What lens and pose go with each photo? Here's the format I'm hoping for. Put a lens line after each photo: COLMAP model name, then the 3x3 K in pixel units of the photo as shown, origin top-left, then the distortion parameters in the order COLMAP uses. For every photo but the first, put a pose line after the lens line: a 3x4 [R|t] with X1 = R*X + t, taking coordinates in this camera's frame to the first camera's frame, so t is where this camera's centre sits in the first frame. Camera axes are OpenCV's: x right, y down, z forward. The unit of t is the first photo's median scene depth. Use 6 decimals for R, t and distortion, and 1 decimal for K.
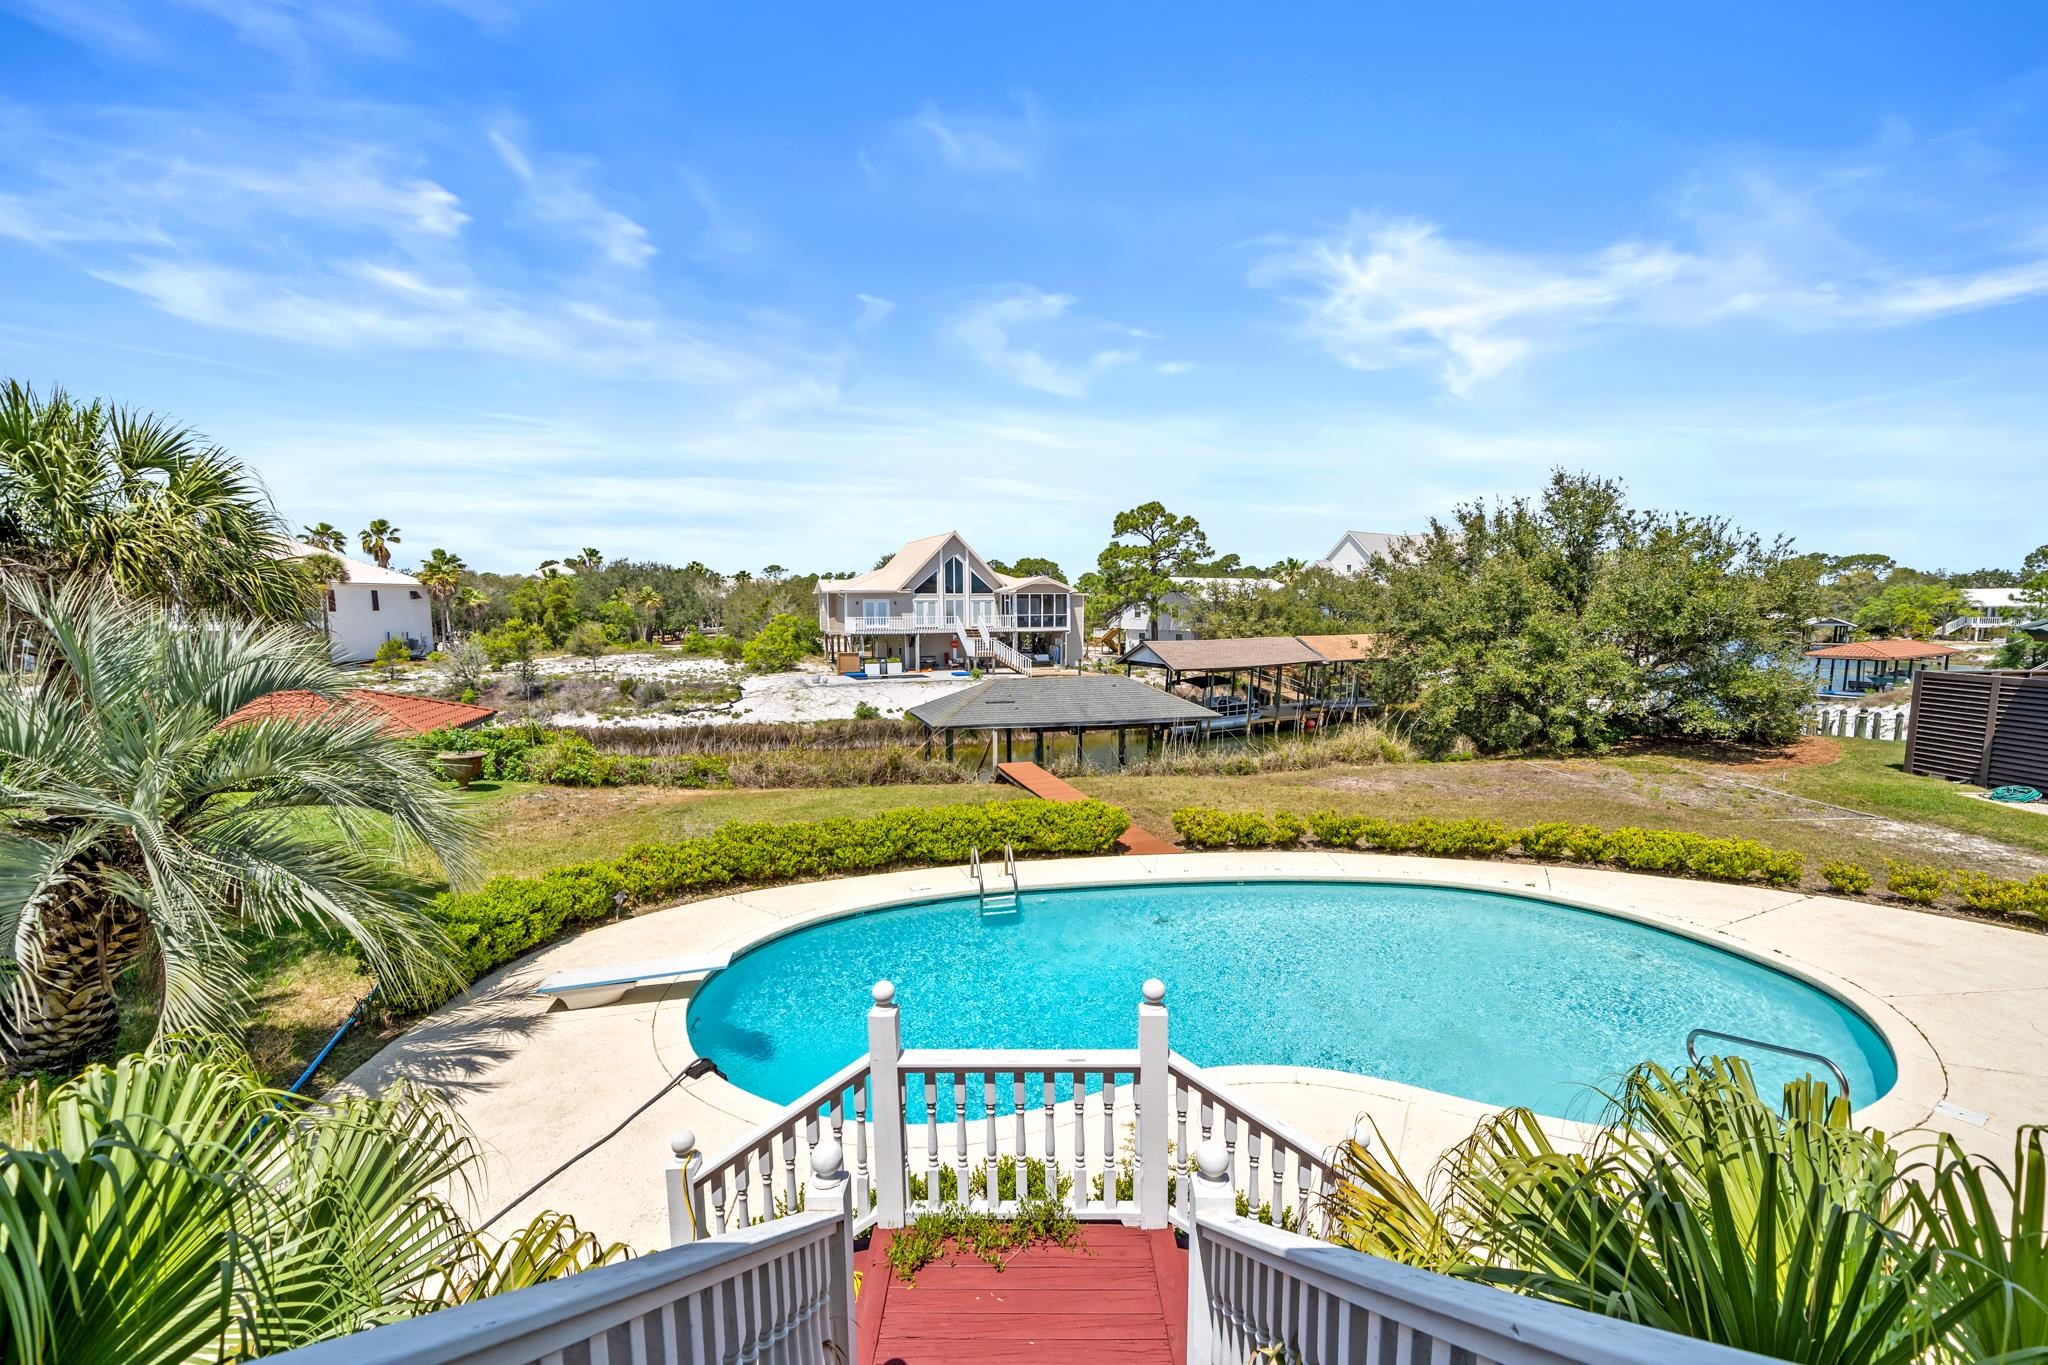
lens RADIAL K [[880.9, 0, 1017.7], [0, 880.9, 688.0], [0, 0, 1]] dist [0.004228, -0.001935]
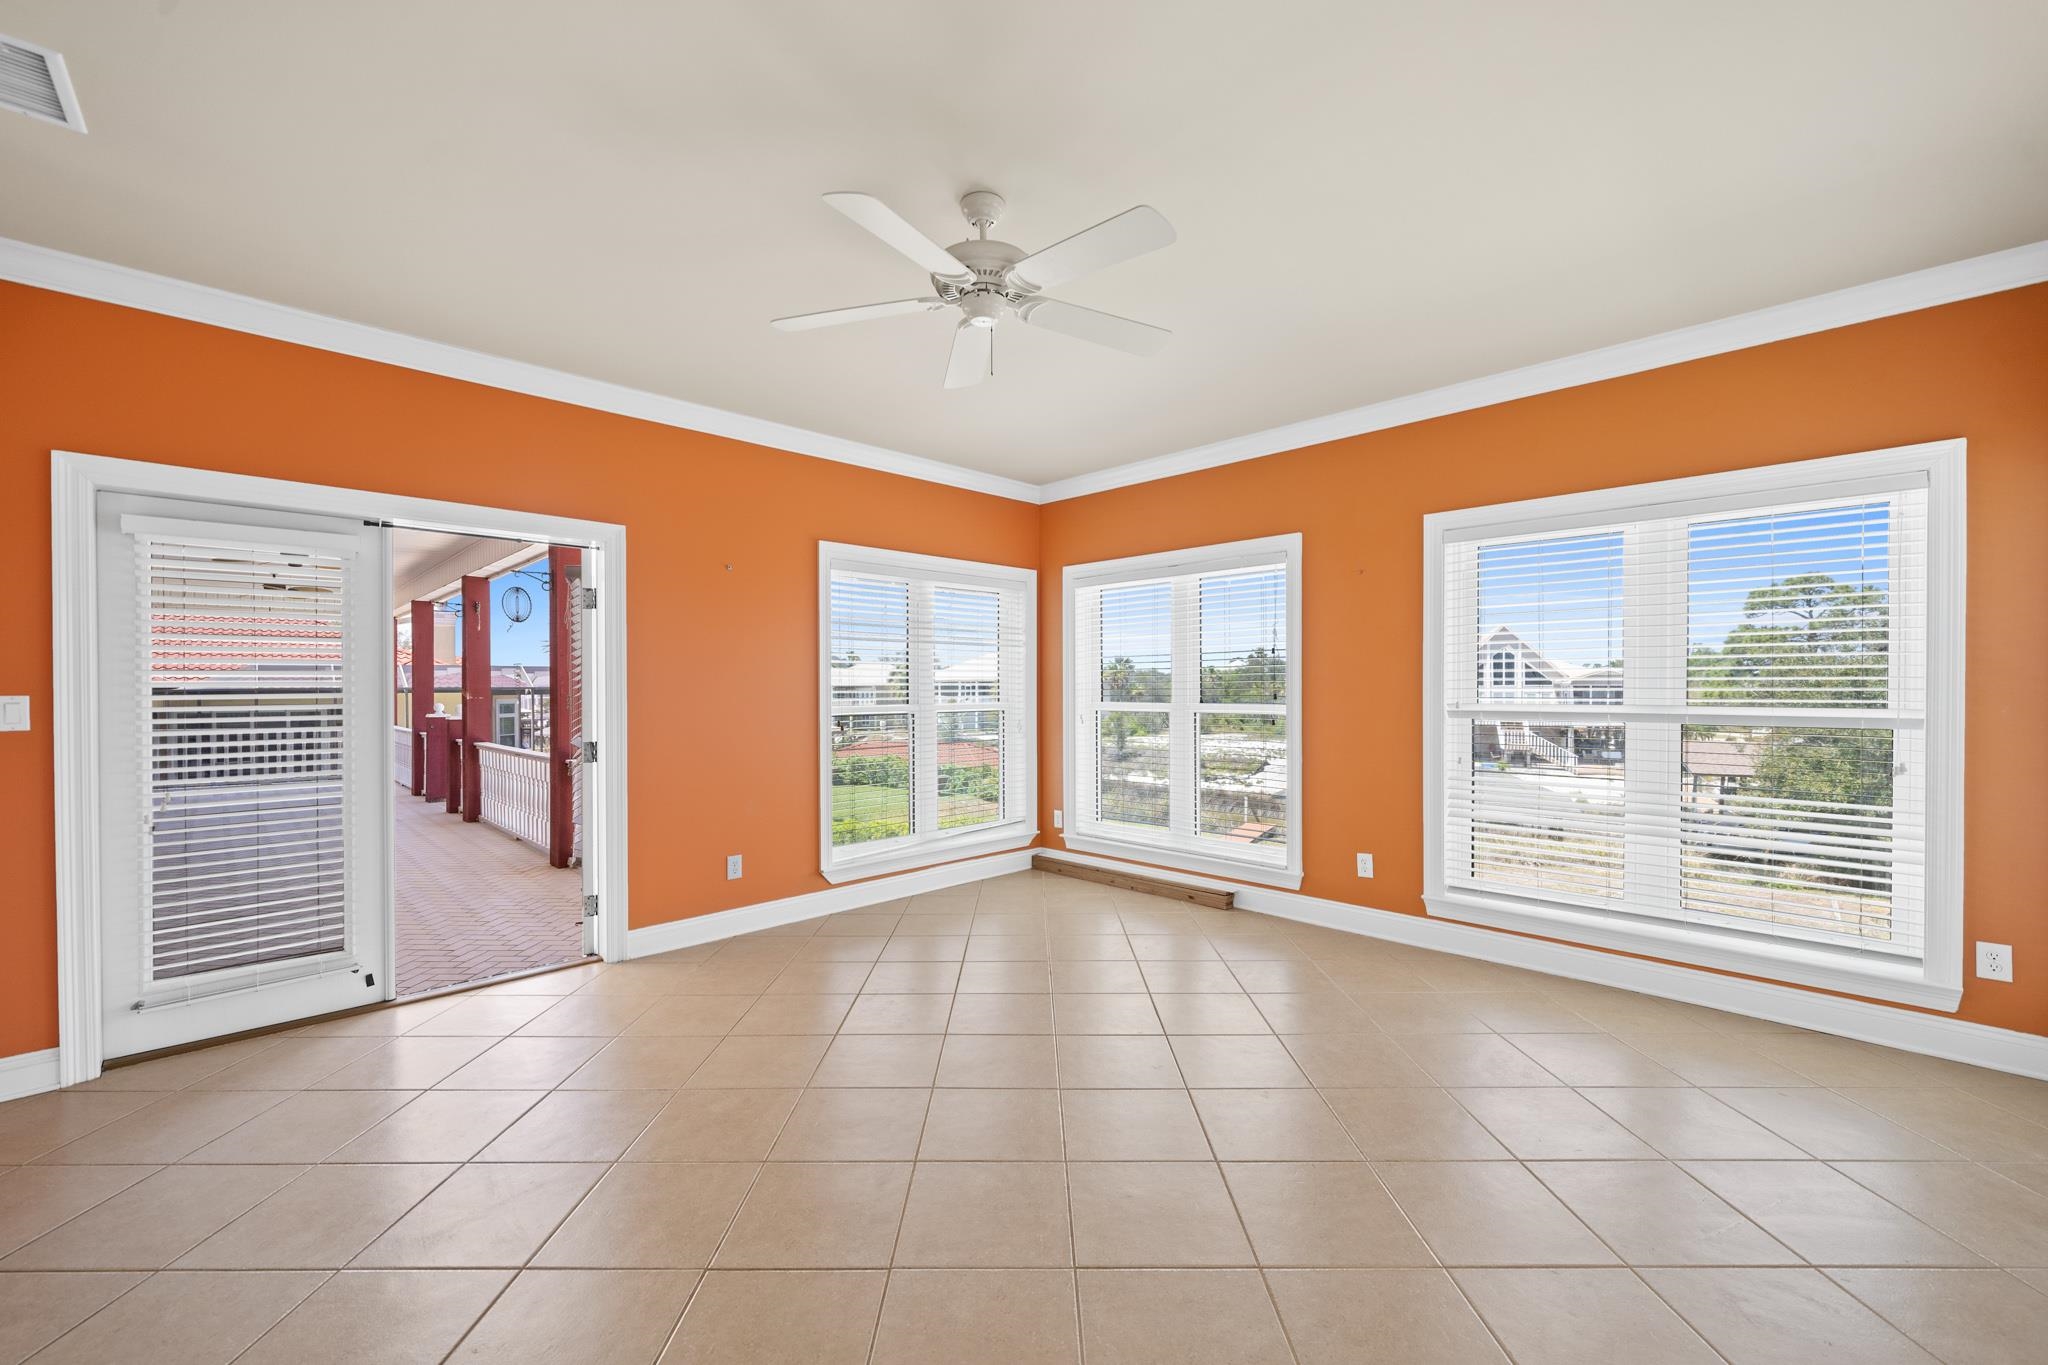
lens RADIAL K [[830.4, 0, 1024.0], [0, 830.4, 692.0], [0, 0, 1]] dist [-0.008248, 0.000987]
pose [[0.698737, 0.004489, -0.715365, 0.272445], [-0.071826, 0.995367, -0.063911, -0.001257], [0.711764, 0.096039, 0.695822, -0.041386]]
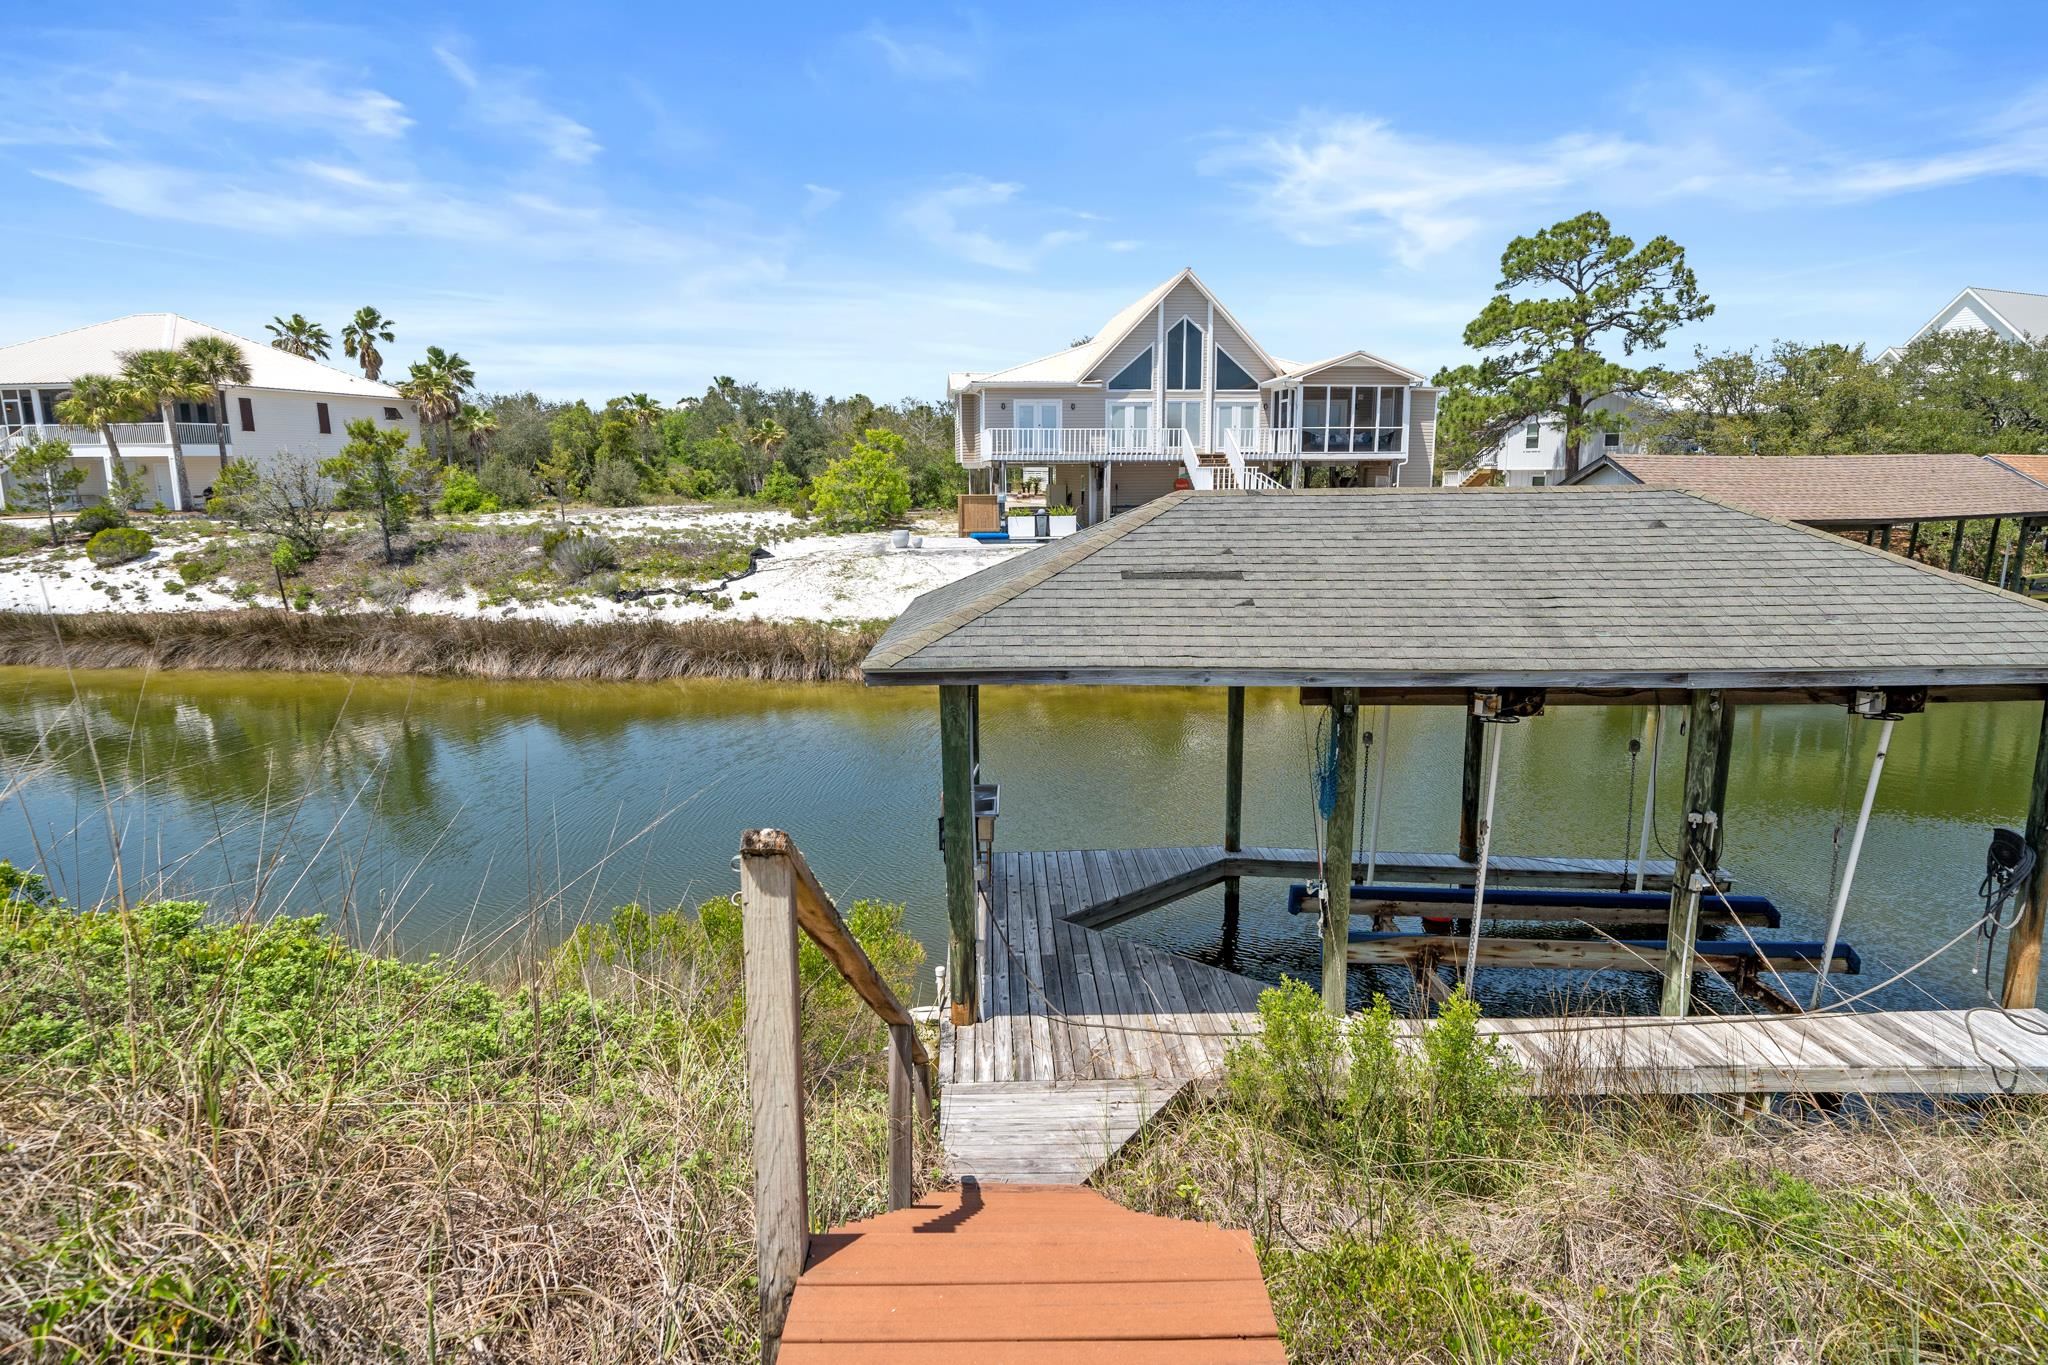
lens RADIAL K [[1100.5, 0, 1028.7], [0, 1100.5, 672.2], [0, 0, 1]] dist [-0.001831, 0.003383]
pose [[0.969082, 0.044511, -0.242691, 0.008487], [-0.023860, 0.995890, 0.087376, 0.009880], [0.245583, -0.078883, 0.966161, 0.396762]]
